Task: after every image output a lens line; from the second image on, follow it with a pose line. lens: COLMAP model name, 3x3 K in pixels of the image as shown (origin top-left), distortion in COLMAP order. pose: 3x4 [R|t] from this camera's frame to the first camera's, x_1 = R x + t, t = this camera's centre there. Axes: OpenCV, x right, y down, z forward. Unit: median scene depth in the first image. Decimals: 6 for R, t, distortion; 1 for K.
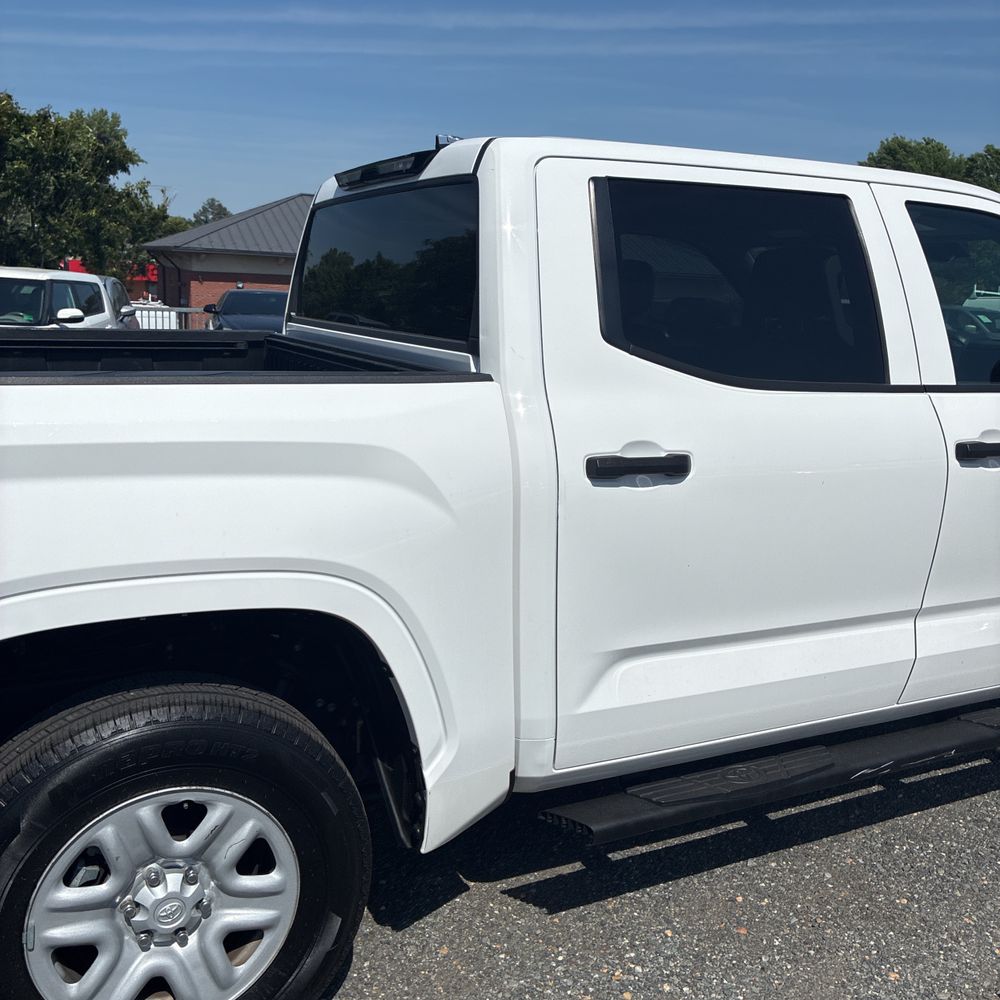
lens RADIAL K [[1015.0, 0, 493.5], [0, 1015.0, 503.1], [0, 0, 1]] dist [0.020426, 0.000000]
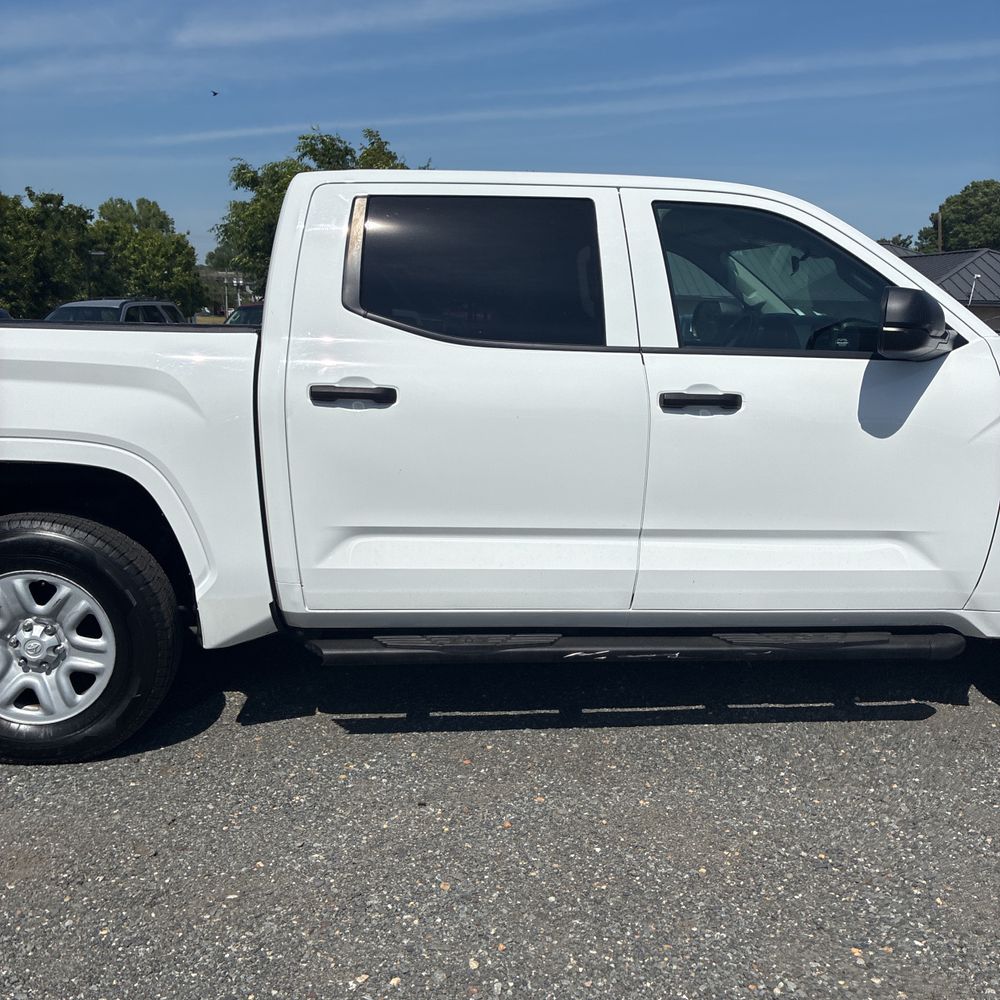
lens RADIAL K [[1015.0, 0, 510.9], [0, 1015.0, 506.6], [0, 0, 1]] dist [0.020426, 0.000000]
pose [[0.928454, 0.051485, -0.367862, 0.836745], [-0.065252, 0.997554, -0.025076, 0.134967], [0.365671, 0.047286, 0.929542, -0.224689]]
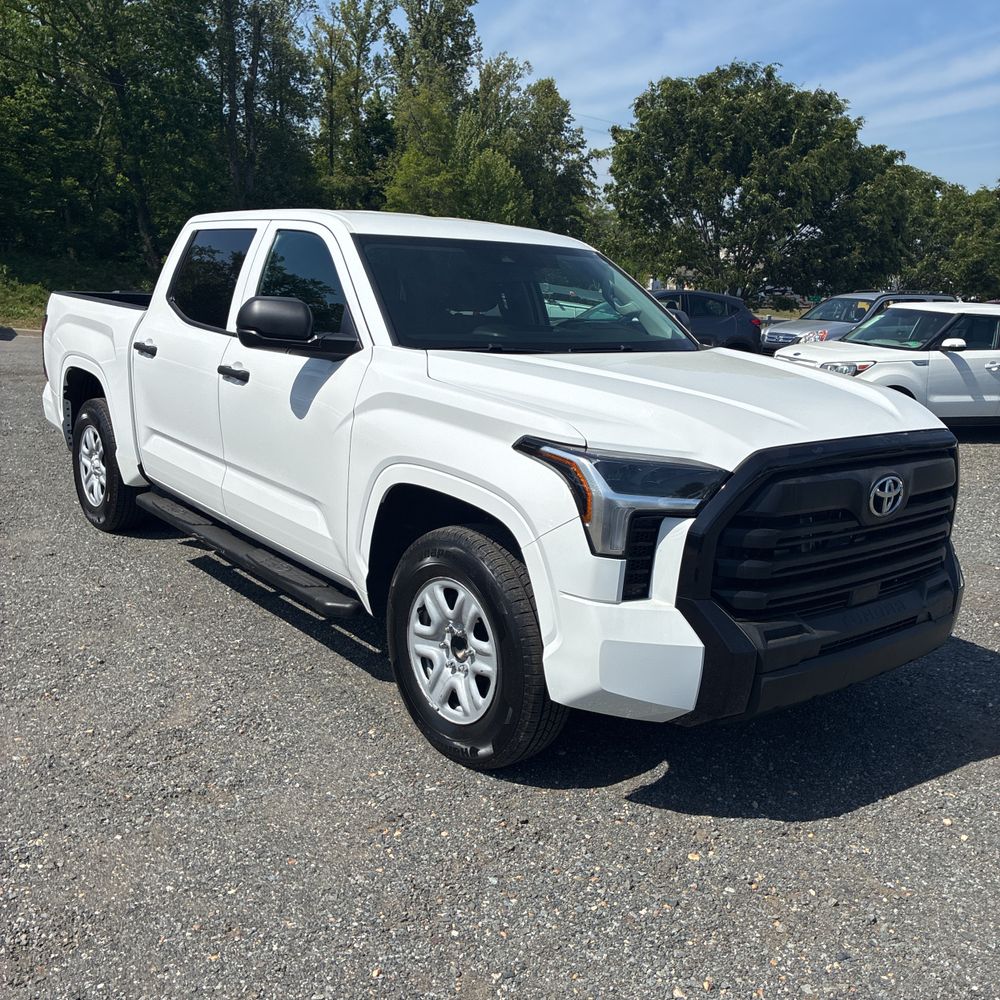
lens RADIAL K [[1015.0, 0, 500.6], [0, 1015.0, 500.7], [0, 0, 1]] dist [0.020426, 0.000000]
pose [[0.222865, 0.197762, -0.954579, 2.572680], [-0.247295, 0.958645, 0.140869, -0.225521], [0.942961, 0.204668, 0.262554, 1.163670]]
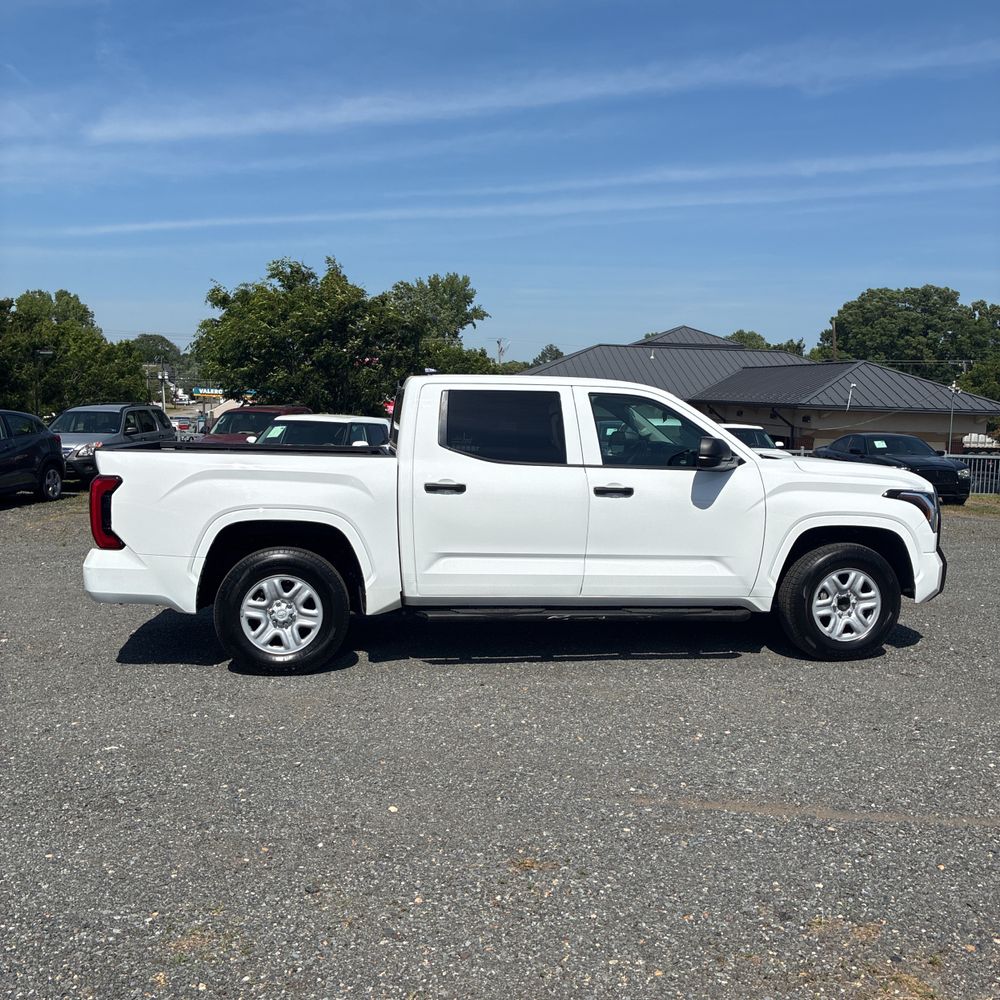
lens RADIAL K [[1015.0, 0, 501.2], [0, 1015.0, 506.4], [0, 0, 1]] dist [0.020426, 0.000000]
pose [[0.952195, 0.019046, -0.304896, 1.124835], [-0.058007, 0.991169, -0.119243, 0.337770], [0.299932, 0.131229, 0.944891, -1.609146]]
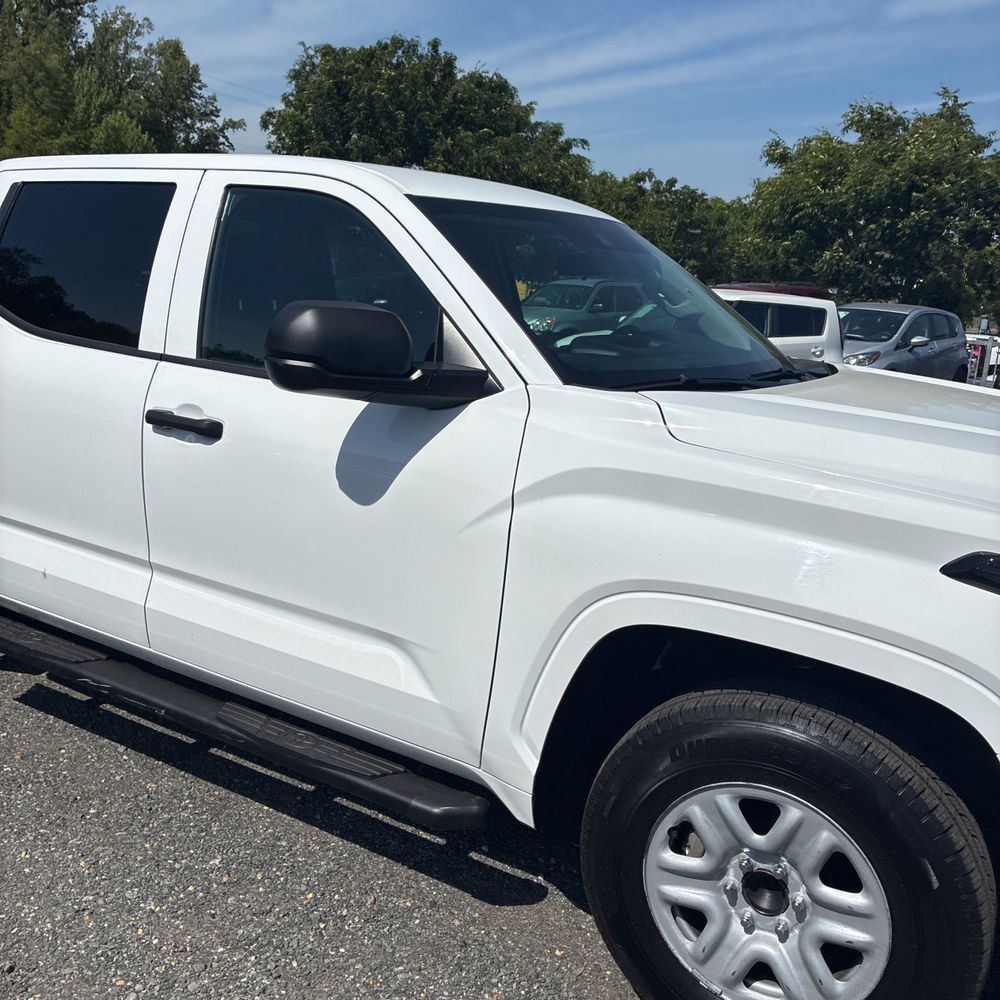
lens RADIAL K [[1015.0, 0, 486.5], [0, 1015.0, 505.4], [0, 0, 1]] dist [0.020426, 0.000000]
pose [[0.532518, 0.195906, -0.823435, 1.720859], [-0.225203, 0.970573, 0.085272, -0.146356], [0.815909, 0.140031, 0.560967, 0.787859]]
